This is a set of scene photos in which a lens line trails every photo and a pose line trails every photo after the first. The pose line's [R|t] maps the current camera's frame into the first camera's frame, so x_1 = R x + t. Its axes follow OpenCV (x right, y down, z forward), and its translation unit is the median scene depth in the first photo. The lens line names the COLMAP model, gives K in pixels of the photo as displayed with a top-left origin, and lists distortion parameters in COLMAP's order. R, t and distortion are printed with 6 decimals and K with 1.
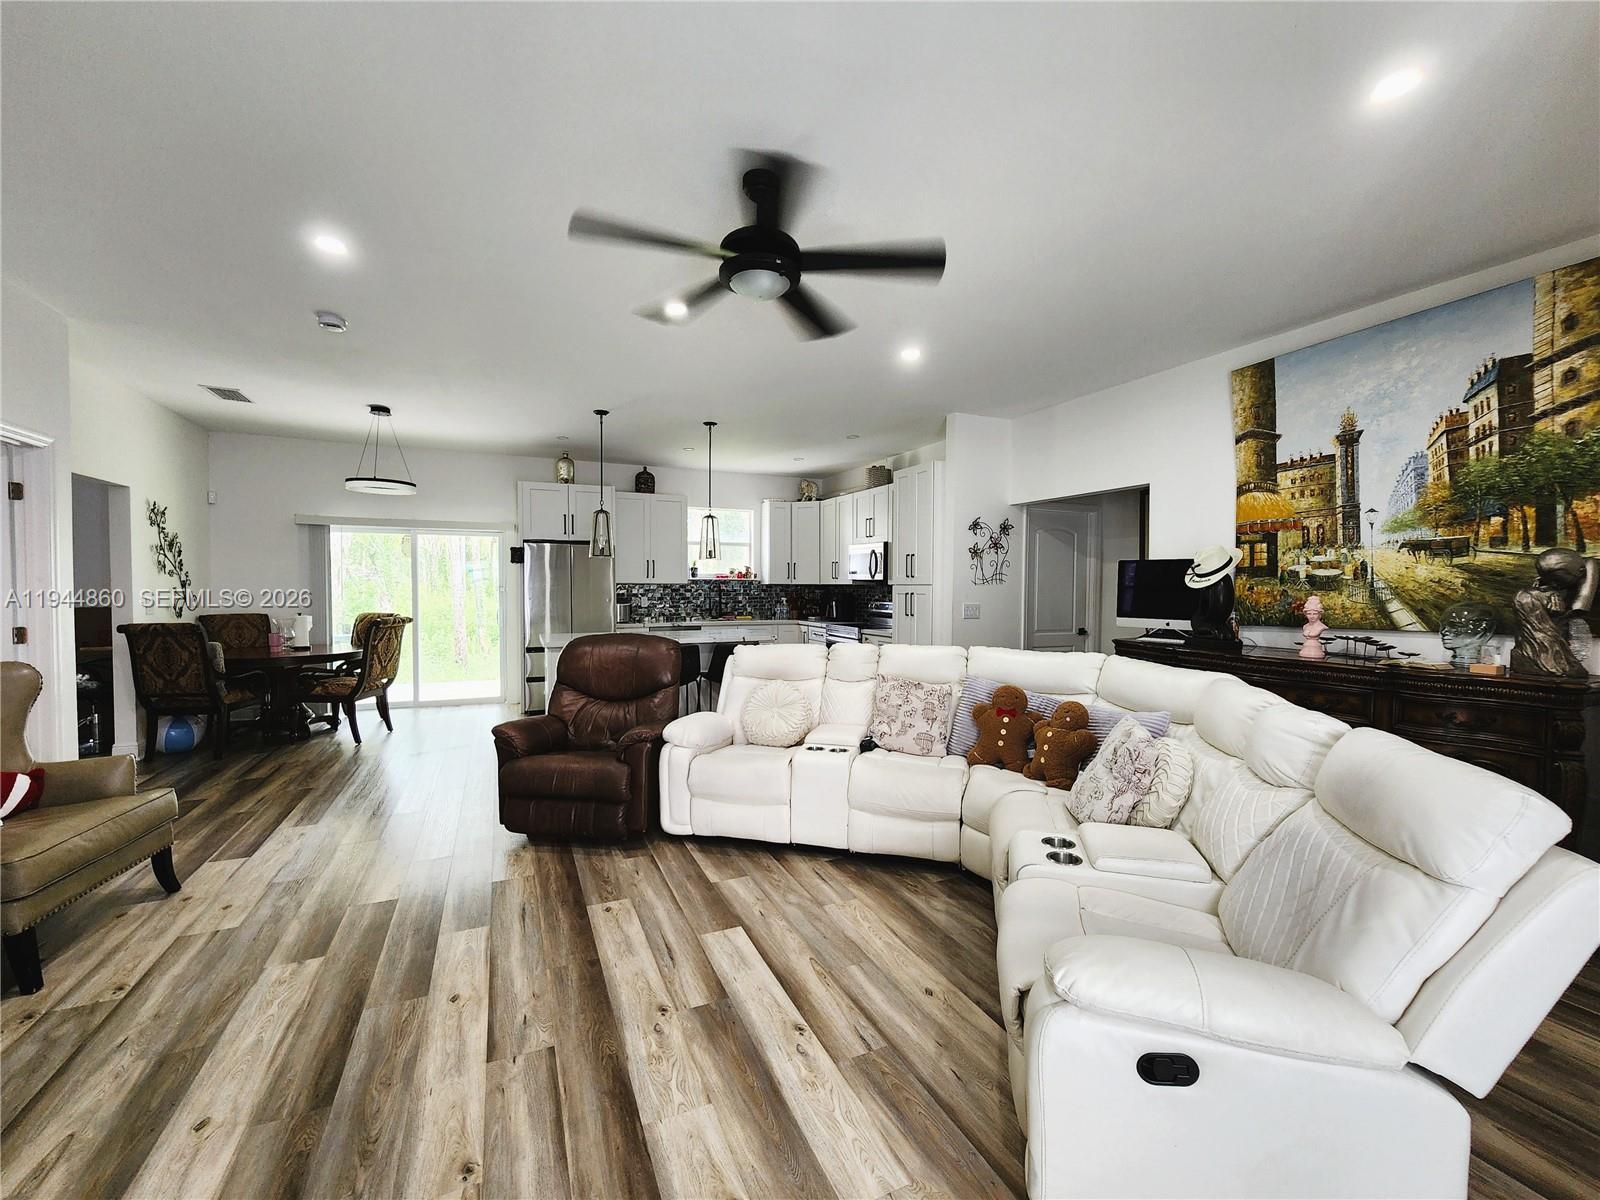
lens RADIAL K [[655.6, 0, 799.2], [0, 655.6, 606.9], [0, 0, 1]] dist [0.000242, -0.000517]
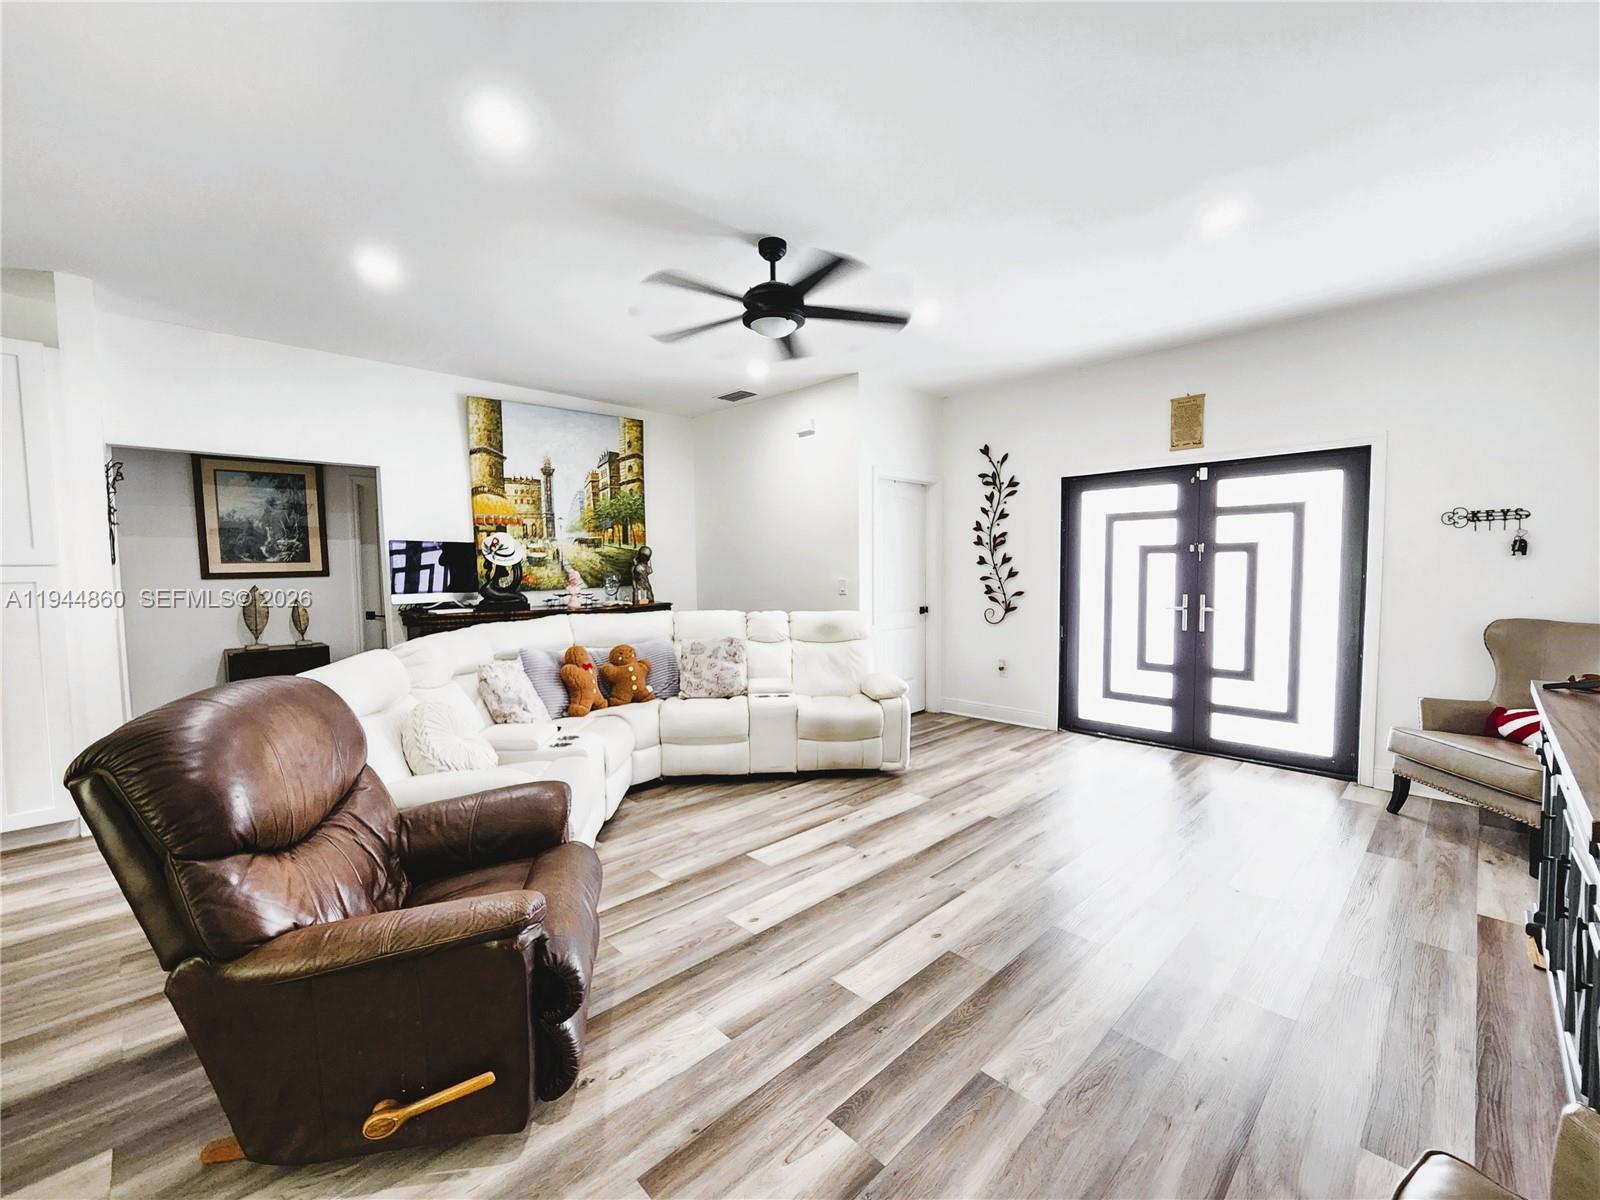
lens RADIAL K [[655.6, 0, 799.2], [0, 655.6, 606.9], [0, 0, 1]] dist [0.000242, -0.000517]
pose [[-0.334945, -0.063311, 0.940108, -1.003756], [0.037739, 0.996038, 0.080523, -0.035403], [-0.941482, 0.062449, -0.331229, 1.071724]]
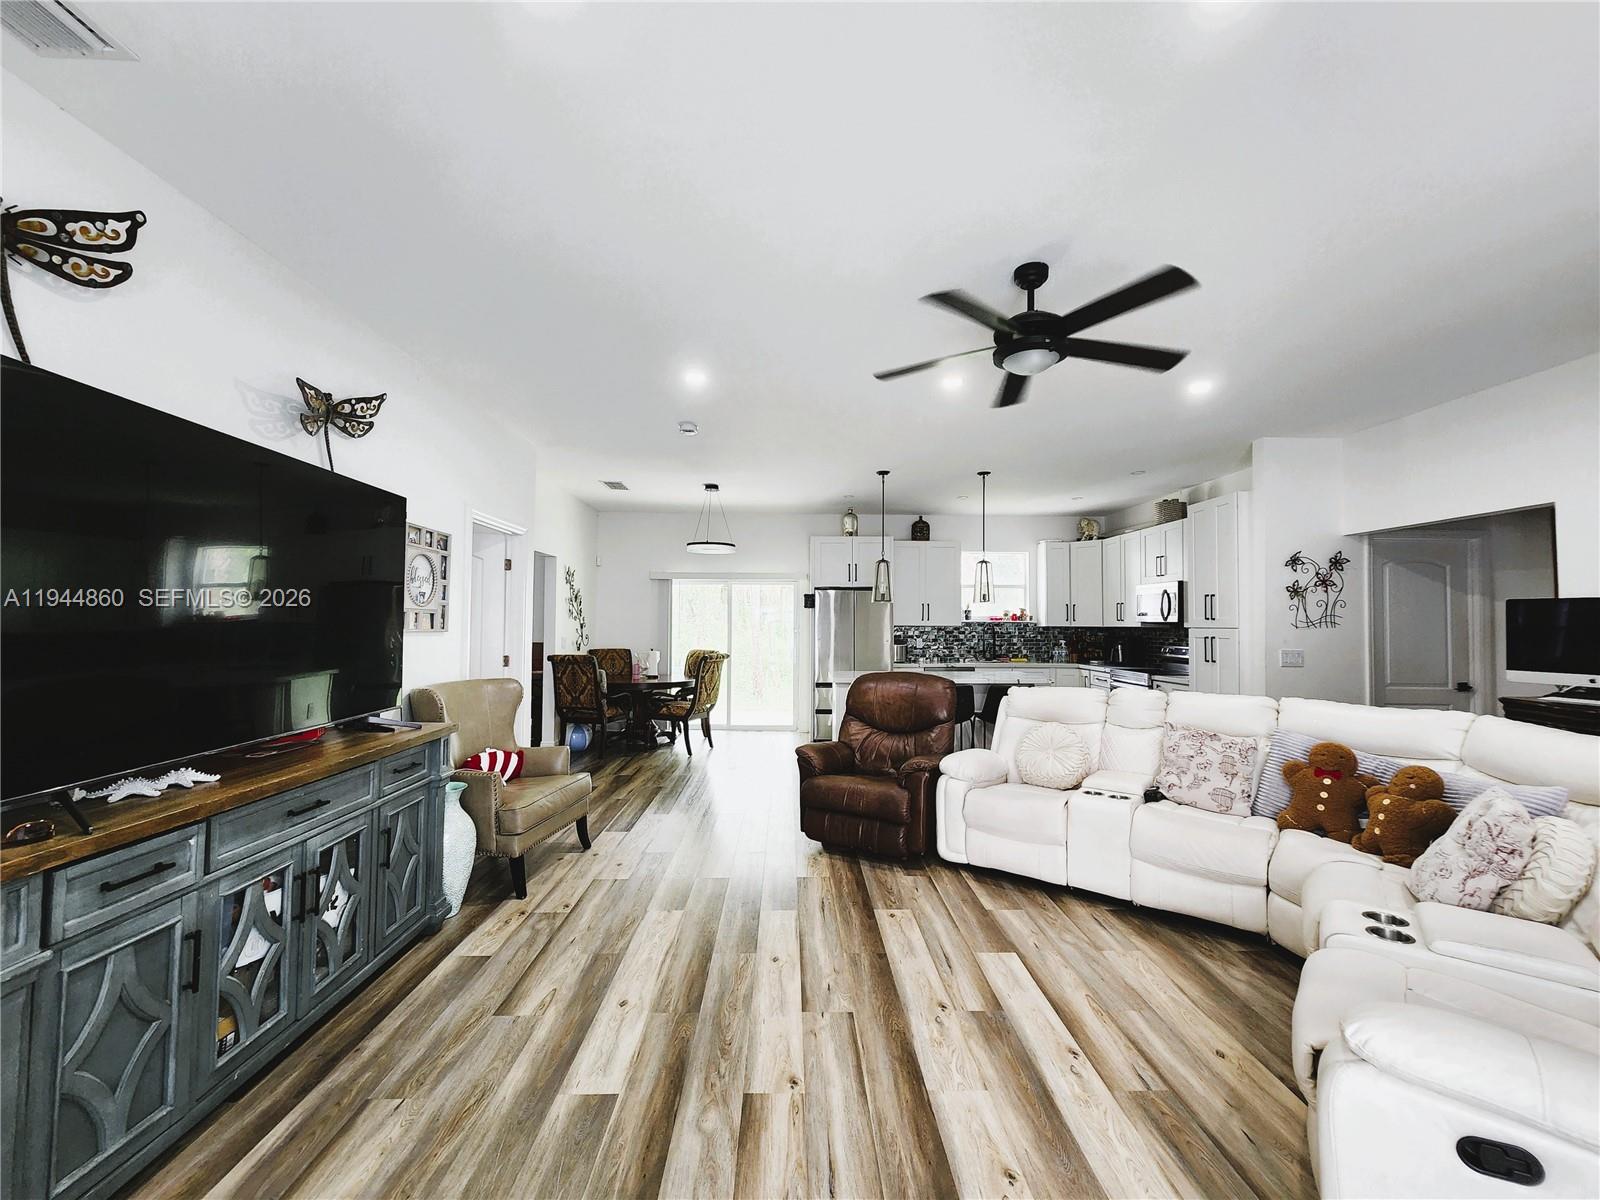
lens RADIAL K [[655.6, 0, 799.2], [0, 655.6, 606.9], [0, 0, 1]] dist [0.000242, -0.000517]
pose [[0.917817, -0.009871, -0.396882, 0.013537], [-0.015026, 0.998111, -0.059573, -0.000506], [0.396720, 0.060641, 0.915934, -0.117685]]
